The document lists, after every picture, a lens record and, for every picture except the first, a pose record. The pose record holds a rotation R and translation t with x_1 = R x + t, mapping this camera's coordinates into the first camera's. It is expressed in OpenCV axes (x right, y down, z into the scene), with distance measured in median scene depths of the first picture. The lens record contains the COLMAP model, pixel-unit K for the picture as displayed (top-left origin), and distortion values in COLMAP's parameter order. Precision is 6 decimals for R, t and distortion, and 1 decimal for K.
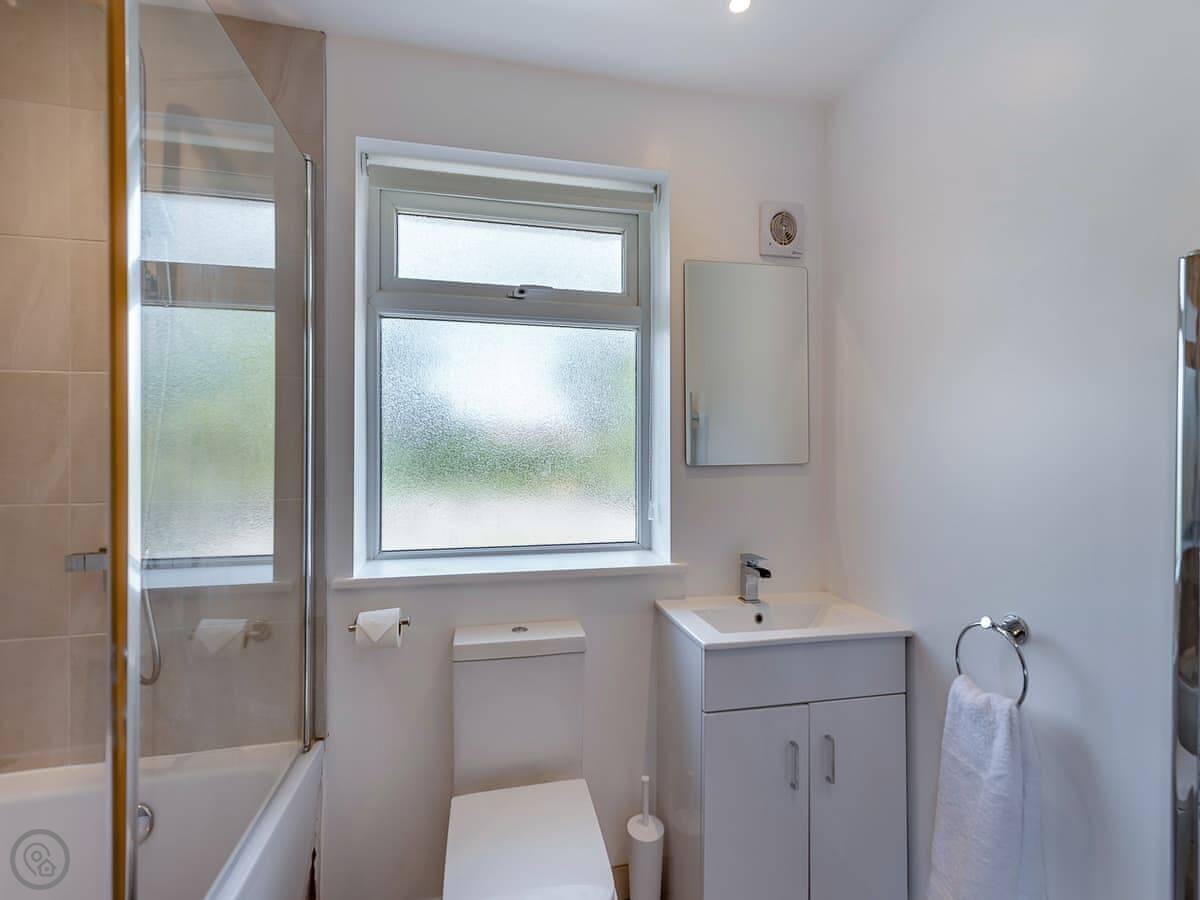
lens RADIAL K [[534.7, 0, 595.2], [0, 534.7, 454.2], [0, 0, 1]] dist [0.009171, -0.002884]
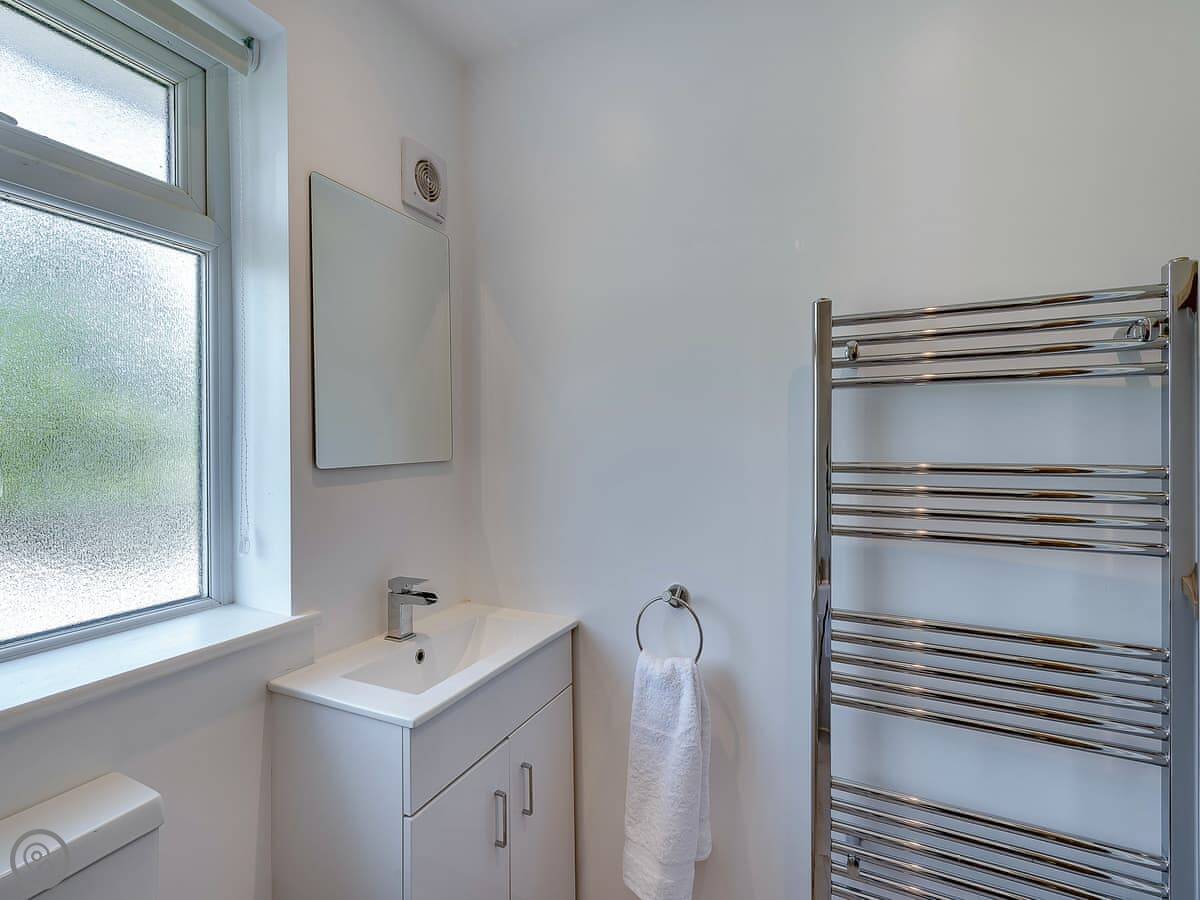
lens RADIAL K [[534.7, 0, 604.0], [0, 534.7, 446.2], [0, 0, 1]] dist [0.009171, -0.002884]
pose [[0.598185, -0.009433, 0.801302, -0.175767], [0.016529, 0.999863, -0.000569, -0.001883], [-0.801187, 0.013585, 0.598259, 0.312466]]
